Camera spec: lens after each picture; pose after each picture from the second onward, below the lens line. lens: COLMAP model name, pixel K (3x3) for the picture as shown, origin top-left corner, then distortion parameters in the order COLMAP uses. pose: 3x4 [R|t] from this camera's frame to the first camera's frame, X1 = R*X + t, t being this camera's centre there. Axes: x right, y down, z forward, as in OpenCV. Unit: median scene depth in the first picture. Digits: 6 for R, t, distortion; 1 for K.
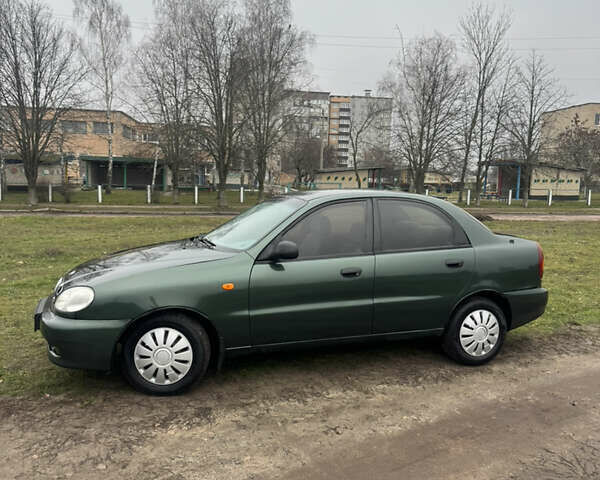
lens RADIAL K [[554.0, 0, 300.0], [0, 554.0, 240.0], [0, 0, 1]] dist [0.176423, -0.409849]
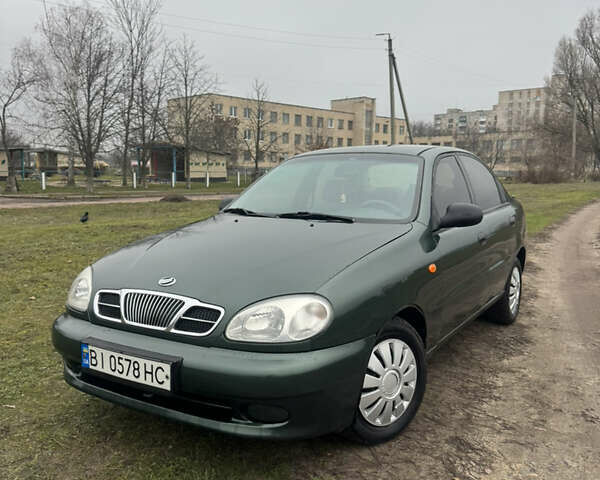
lens RADIAL K [[561.0, 0, 295.3], [0, 561.0, 242.7], [0, 0, 1]] dist [0.104474, -0.194343]
pose [[0.794279, -0.090942, 0.600708, -0.660745], [0.074276, 0.995852, 0.052553, -0.000099], [-0.602996, 0.002877, 0.797739, 0.491007]]
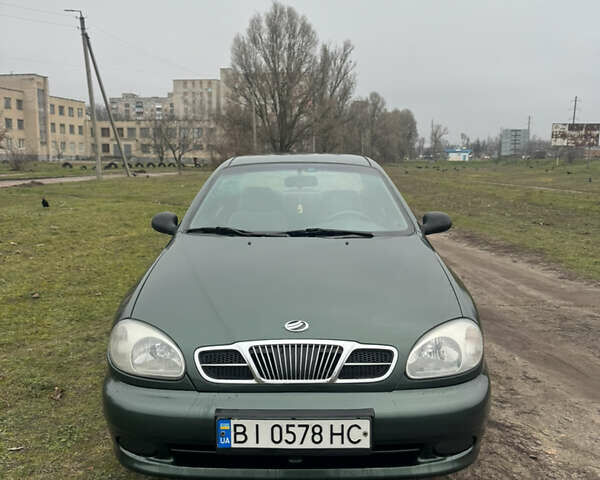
lens RADIAL K [[561.0, 0, 295.3], [0, 561.0, 242.7], [0, 0, 1]] dist [0.104474, -0.194343]
pose [[0.351119, -0.155927, 0.923256, -0.880046], [0.100787, 0.986601, 0.128296, -0.079972], [-0.930890, 0.048006, 0.362130, 0.853315]]
